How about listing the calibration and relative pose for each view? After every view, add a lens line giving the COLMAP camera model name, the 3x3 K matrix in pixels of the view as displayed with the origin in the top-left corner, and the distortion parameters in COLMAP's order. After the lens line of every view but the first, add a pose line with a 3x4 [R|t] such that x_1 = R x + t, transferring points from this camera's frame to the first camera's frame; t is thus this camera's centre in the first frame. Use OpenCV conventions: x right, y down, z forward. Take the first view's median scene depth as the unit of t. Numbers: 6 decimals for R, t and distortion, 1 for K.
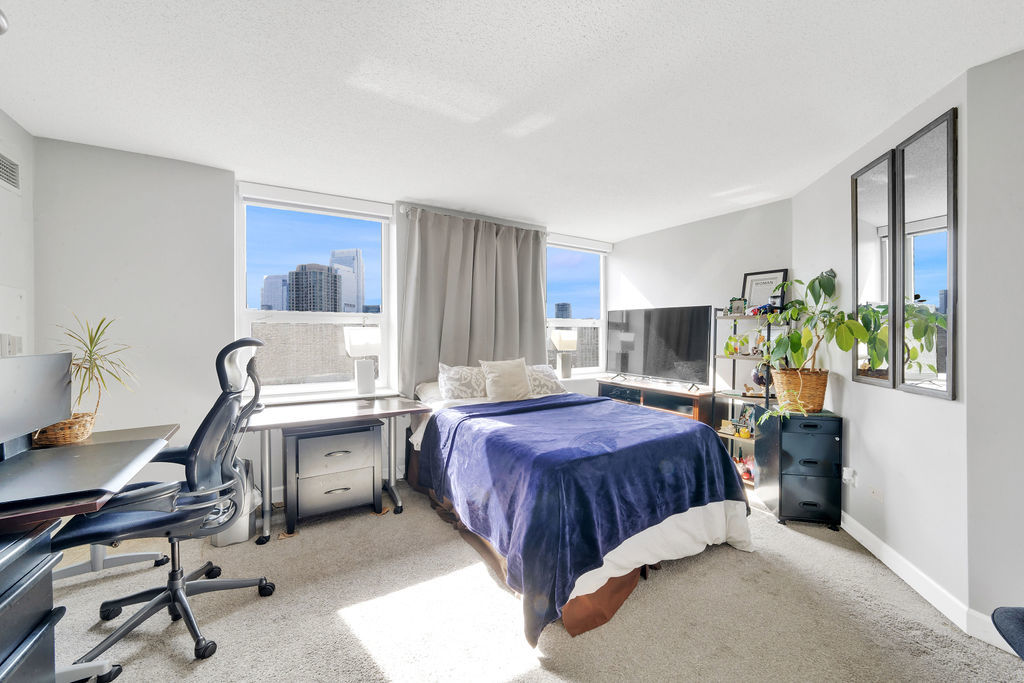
lens RADIAL K [[422.6, 0, 512.5], [0, 422.6, 349.4], [0, 0, 1]] dist [-0.018592, 0.006566]
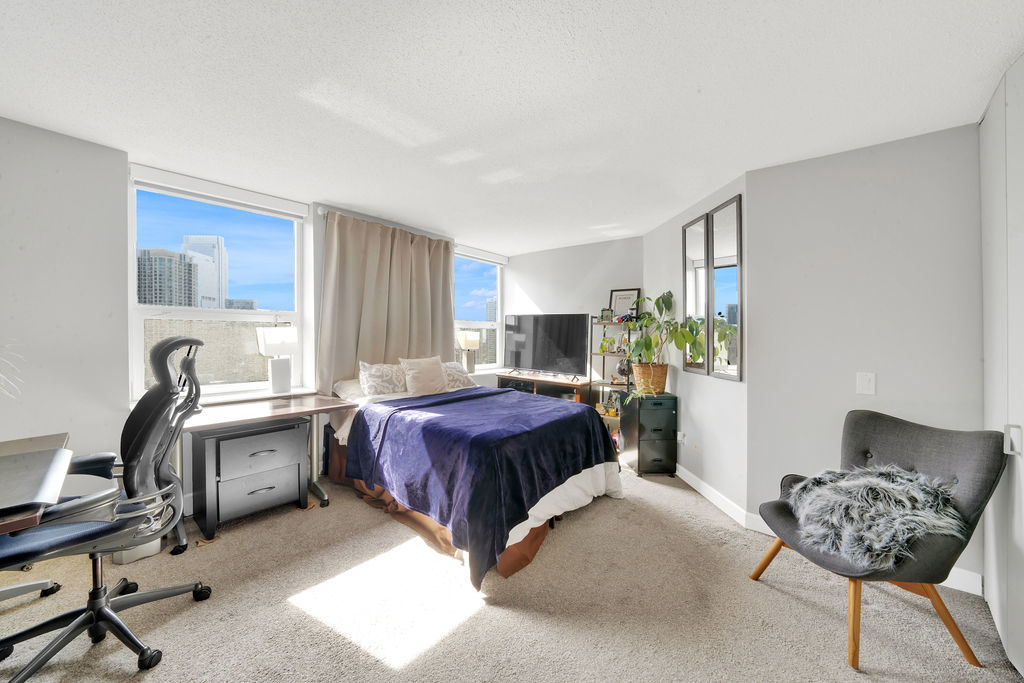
lens RADIAL K [[422.6, 0, 512.5], [0, 422.6, 349.4], [0, 0, 1]] dist [-0.018592, 0.006566]
pose [[0.941285, -0.001103, 0.337612, -0.205447], [-0.000923, 0.999983, 0.005840, -0.005159], [-0.337612, -0.005809, 0.941267, -0.144843]]
